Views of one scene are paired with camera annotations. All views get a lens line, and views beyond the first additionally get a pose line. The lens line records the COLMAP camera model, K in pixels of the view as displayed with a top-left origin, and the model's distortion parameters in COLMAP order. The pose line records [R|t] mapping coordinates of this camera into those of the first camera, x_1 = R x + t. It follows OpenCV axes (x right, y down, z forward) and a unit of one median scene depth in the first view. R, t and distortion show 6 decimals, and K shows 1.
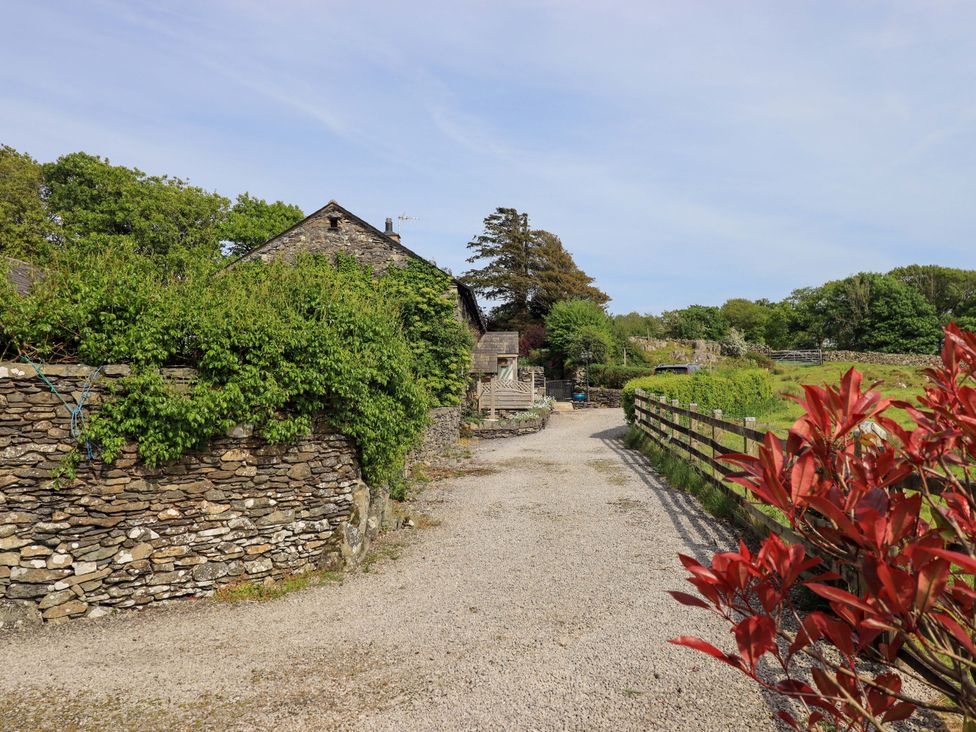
lens RADIAL K [[866.7, 0, 488.0], [0, 866.7, 366.0], [0, 0, 1]] dist [-0.013466, 0.007299]
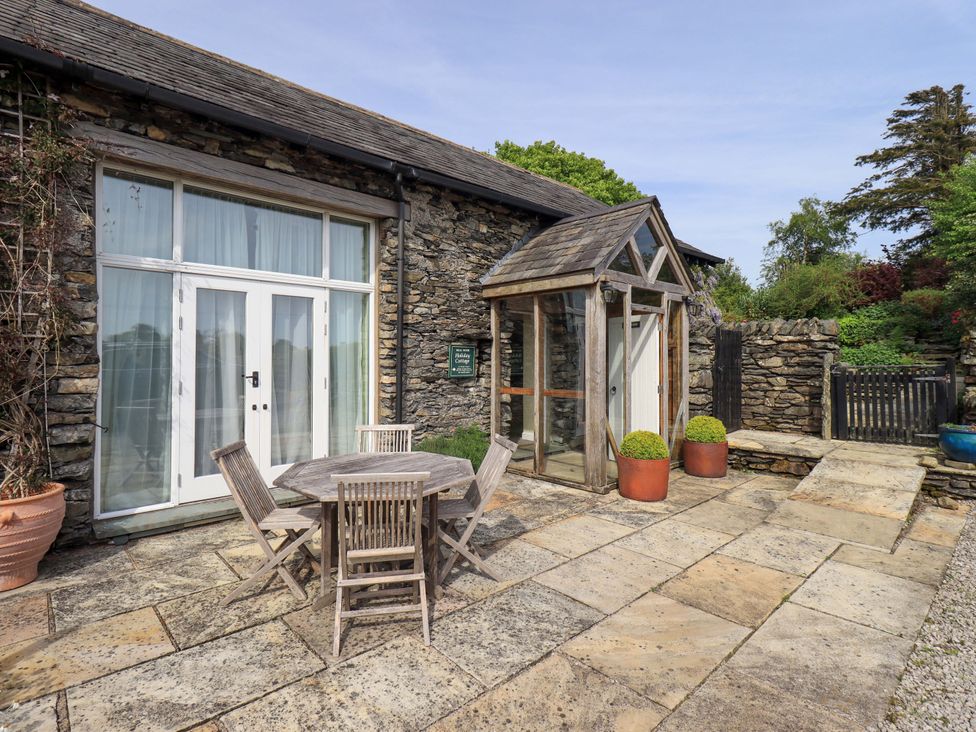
lens RADIAL K [[508.3, 0, 494.1], [0, 508.3, 354.5], [0, 0, 1]] dist [0.003026, -0.001010]
pose [[0.709862, -0.000862, -0.704341, 0.064437], [0.031260, 0.999052, 0.030282, 0.002498], [0.703647, -0.043514, 0.709216, 0.476962]]
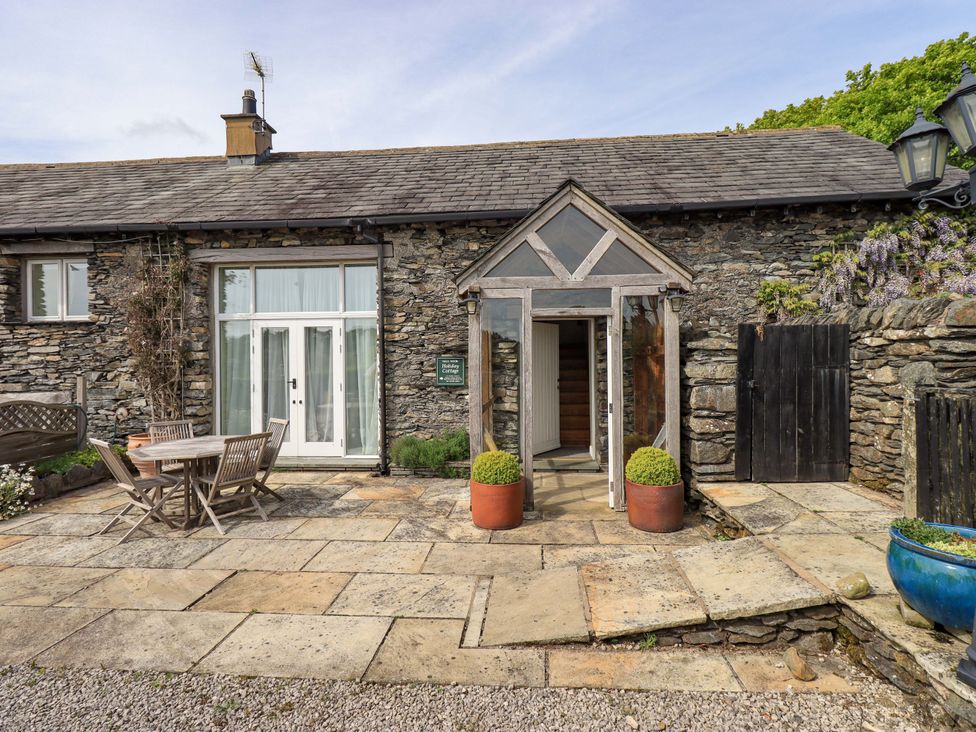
lens RADIAL K [[507.3, 0, 494.6], [0, 507.3, 358.3], [0, 0, 1]] dist [0.001010, -0.000008]
pose [[-0.052454, 0.005758, -0.998607, 0.098263], [0.061948, 0.998076, 0.002501, 0.004094], [0.996700, -0.061730, -0.052710, 0.555722]]
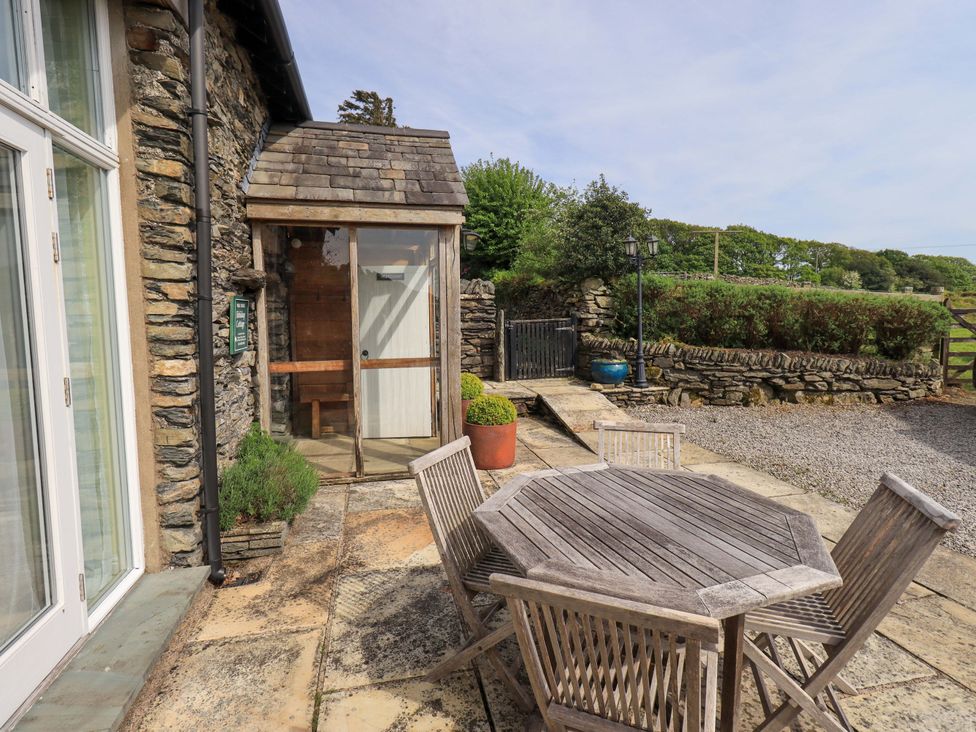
lens RADIAL K [[508.3, 0, 494.1], [0, 508.3, 354.5], [0, 0, 1]] dist [0.003026, -0.001010]
pose [[0.964094, -0.025926, 0.264292, 0.004641], [-0.008891, 0.991514, 0.129698, 0.002247], [-0.265412, -0.127391, 0.955682, 0.479630]]
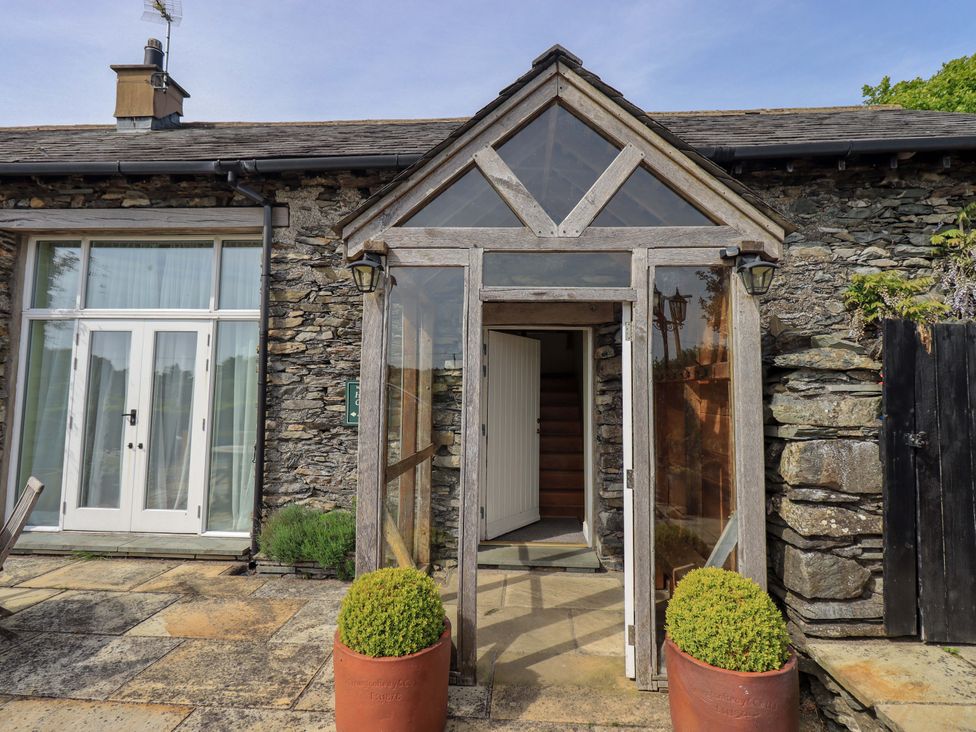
lens RADIAL K [[508.3, 0, 494.1], [0, 508.3, 354.5], [0, 0, 1]] dist [0.003026, -0.001010]
pose [[-0.031560, -0.074728, -0.996704, 0.060337], [0.039257, 0.996339, -0.075943, 0.005839], [0.998731, -0.041524, -0.028511, 0.559776]]
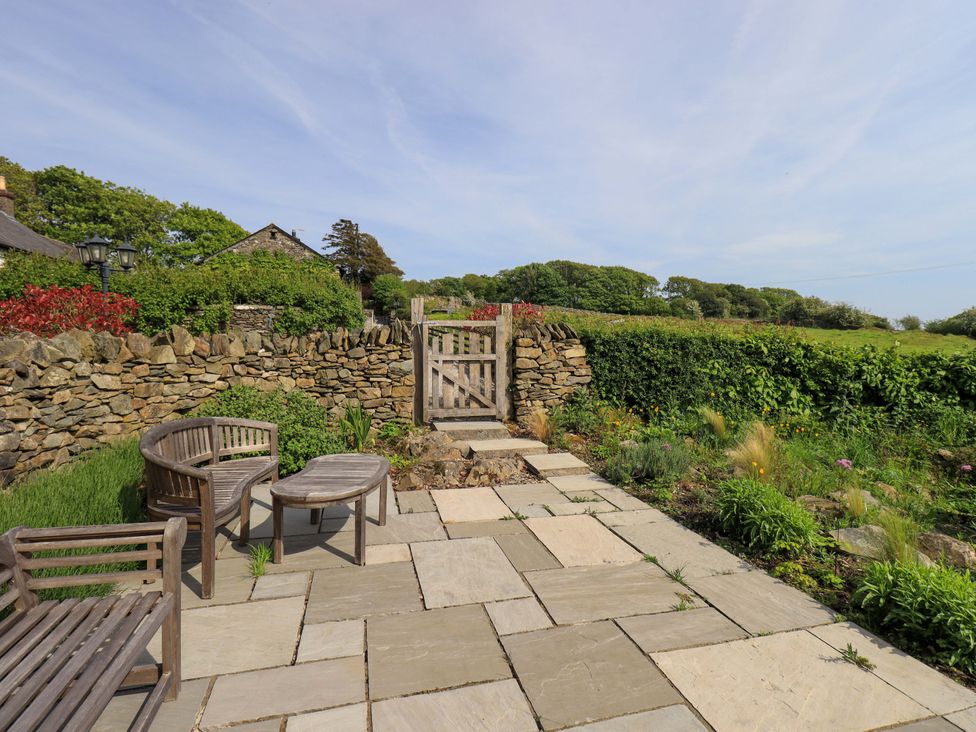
lens RADIAL K [[508.3, 0, 494.1], [0, 508.3, 354.5], [0, 0, 1]] dist [0.003026, -0.001010]
pose [[0.947048, -0.013384, 0.320814, -0.029206], [-0.014488, 0.996332, 0.084333, 0.000788], [-0.320766, -0.084515, 0.943380, -0.106482]]
